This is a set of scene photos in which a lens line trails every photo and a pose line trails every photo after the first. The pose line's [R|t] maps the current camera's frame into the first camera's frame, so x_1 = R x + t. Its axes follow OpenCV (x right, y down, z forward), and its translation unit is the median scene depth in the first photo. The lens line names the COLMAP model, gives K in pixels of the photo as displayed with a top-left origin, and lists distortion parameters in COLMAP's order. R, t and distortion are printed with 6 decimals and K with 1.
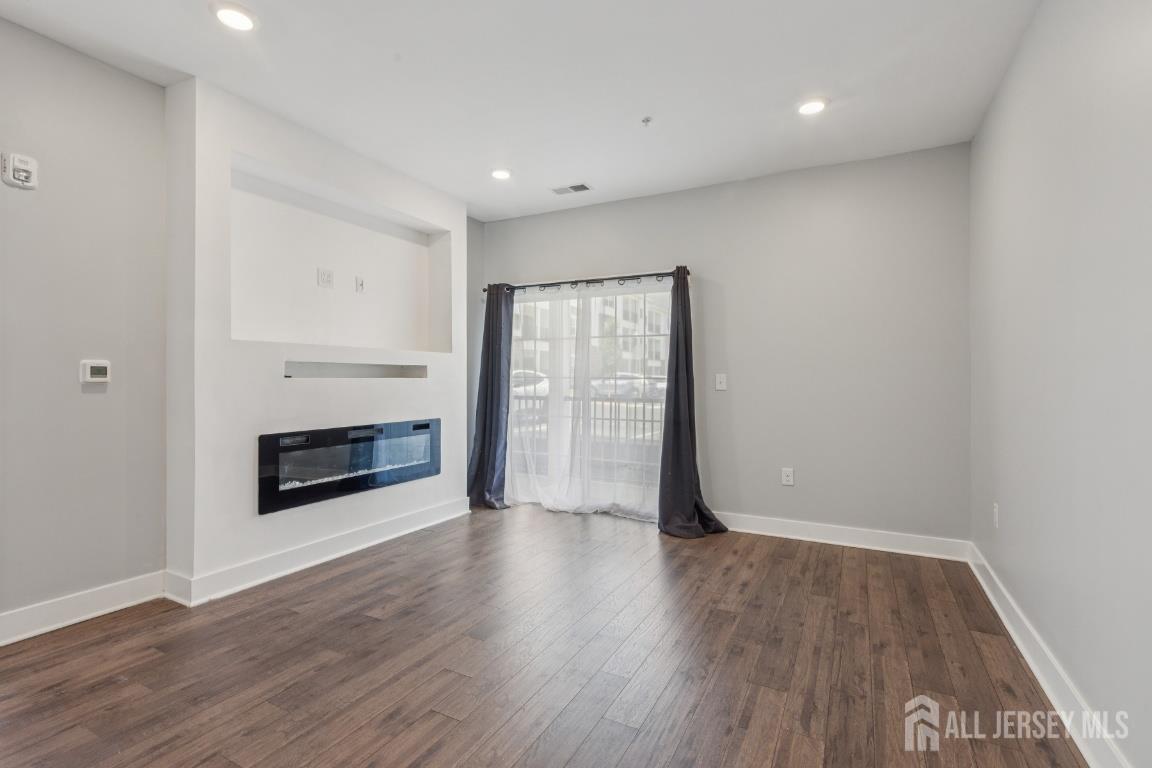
lens RADIAL K [[533.0, 0, 575.8], [0, 533.0, 379.1], [0, 0, 1]] dist [0.004204, -0.000419]
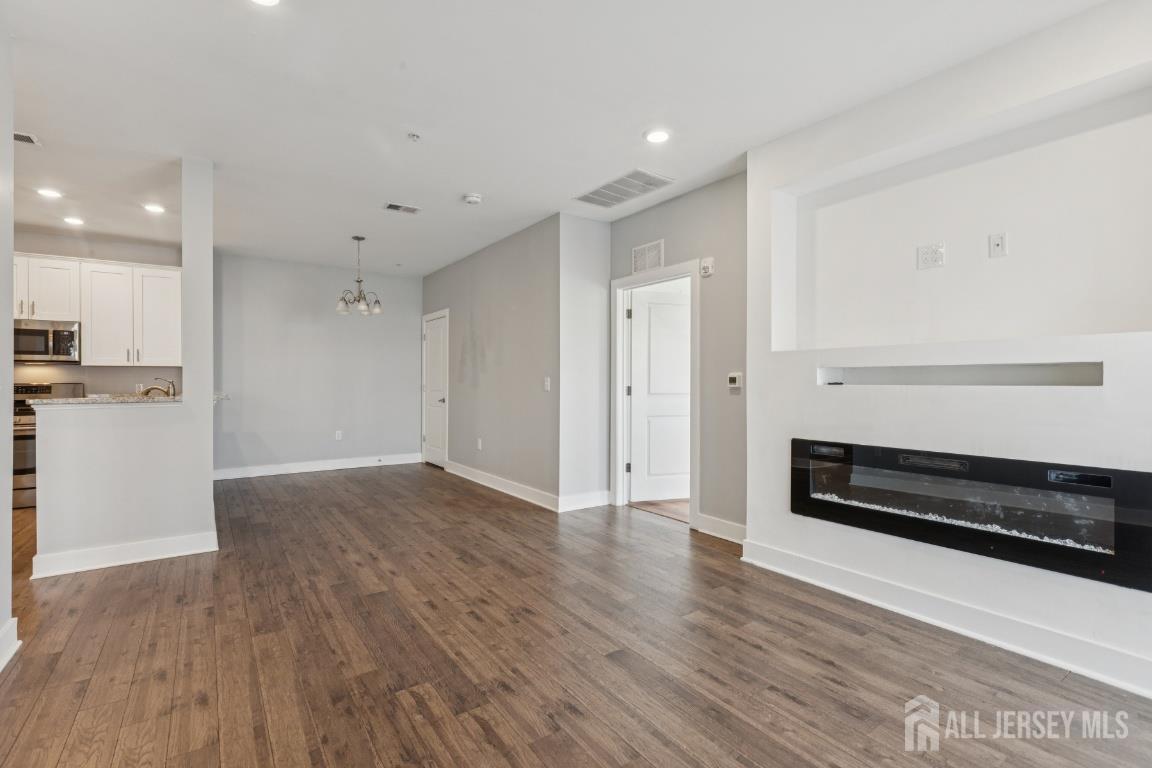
lens RADIAL K [[533.0, 0, 569.5], [0, 533.0, 382.5], [0, 0, 1]] dist [0.004204, -0.000419]
pose [[-0.465532, -0.003578, -0.885024, 0.444724], [-0.005349, 0.999985, -0.001229, -0.002476], [0.885015, 0.004162, -0.465544, 0.866541]]
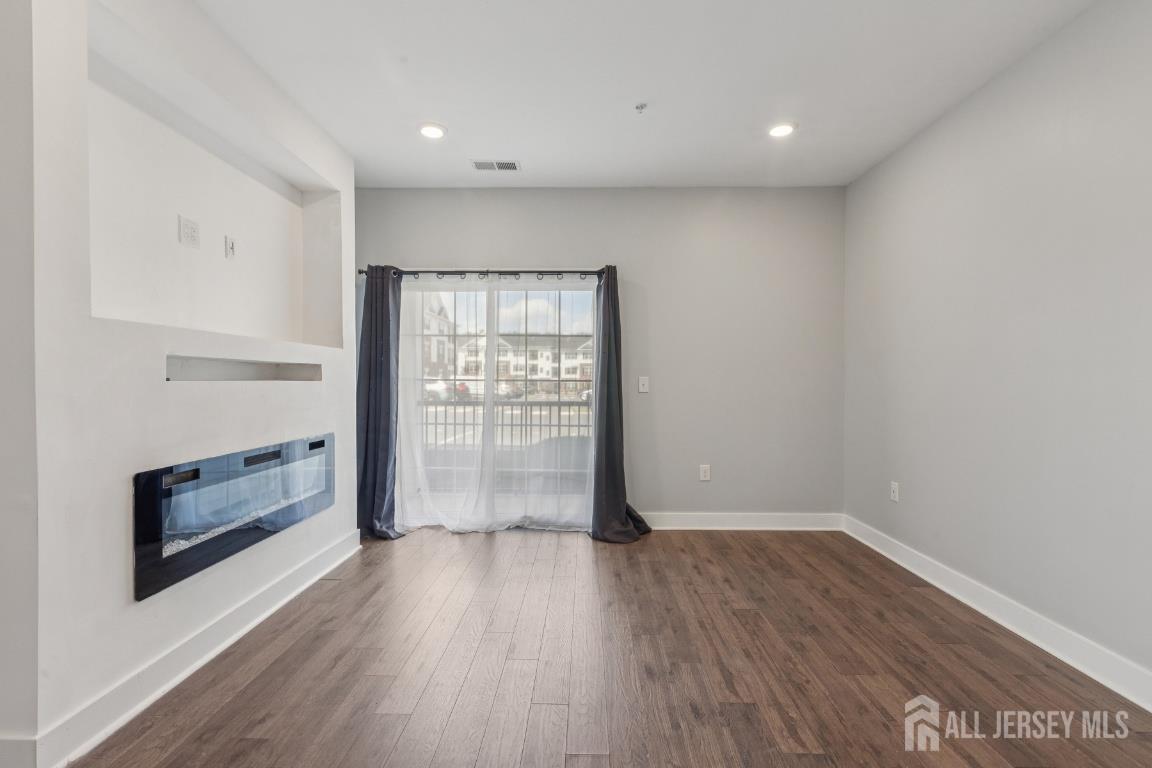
lens RADIAL K [[533.0, 0, 579.3], [0, 533.0, 388.2], [0, 0, 1]] dist [0.004204, -0.000419]
pose [[0.892145, -0.007124, 0.451692, -0.324240], [0.000420, 0.999888, 0.014940, -0.002828], [-0.451748, -0.013139, 0.892049, 0.168557]]
